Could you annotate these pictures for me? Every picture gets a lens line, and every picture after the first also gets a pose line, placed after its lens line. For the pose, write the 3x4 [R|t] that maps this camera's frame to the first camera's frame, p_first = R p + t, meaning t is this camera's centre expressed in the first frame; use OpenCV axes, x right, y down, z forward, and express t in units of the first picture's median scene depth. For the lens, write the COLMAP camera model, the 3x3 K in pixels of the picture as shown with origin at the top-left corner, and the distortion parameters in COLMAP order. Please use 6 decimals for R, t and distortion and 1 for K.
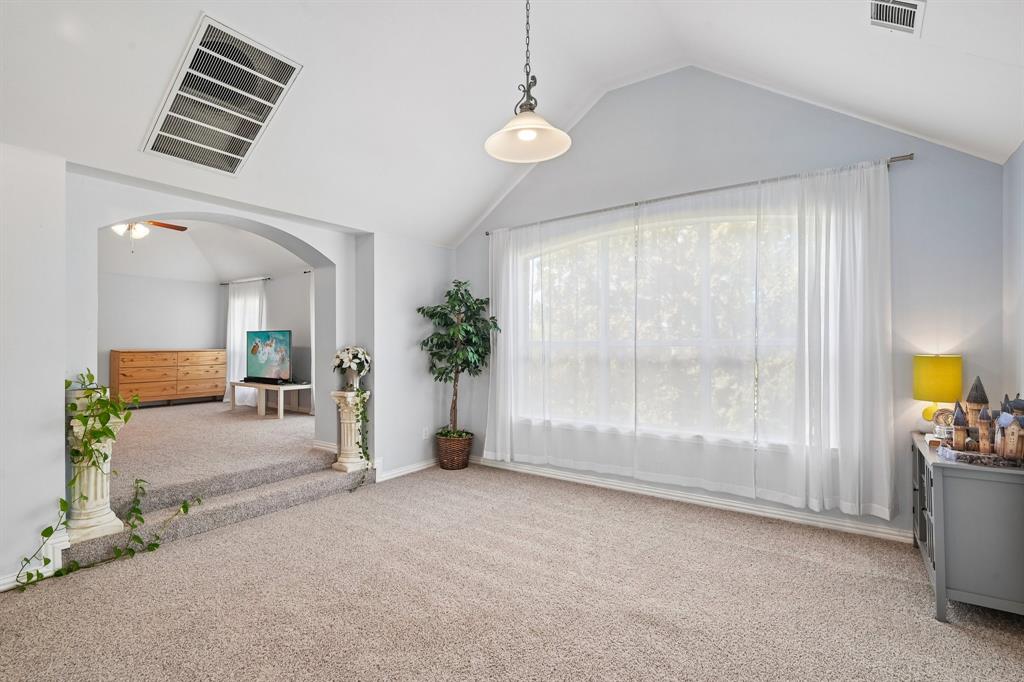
lens RADIAL K [[484.4, 0, 512.0], [0, 484.4, 341.0], [0, 0, 1]] dist [0.000525, 0.000181]
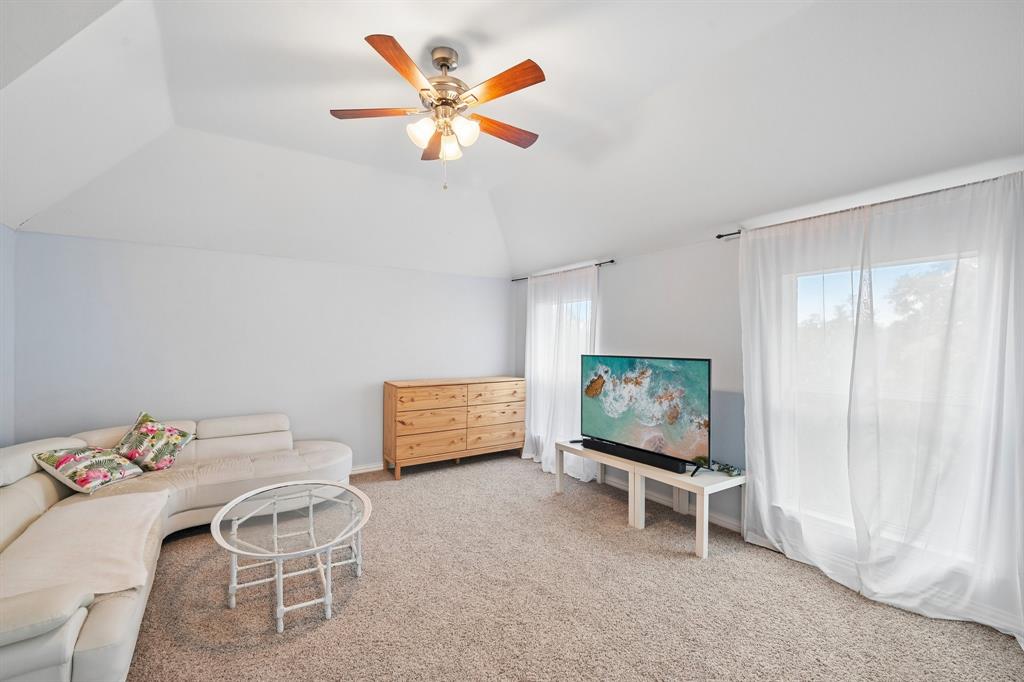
lens RADIAL K [[440.2, 0, 512.0], [0, 440.2, 341.0], [0, 0, 1]] dist [-0.000656, -0.000111]
pose [[0.932522, -0.004036, -0.361090, -0.432421], [0.002966, 0.999989, -0.003518, -0.033857], [0.361100, 0.002210, 0.932524, 0.483826]]
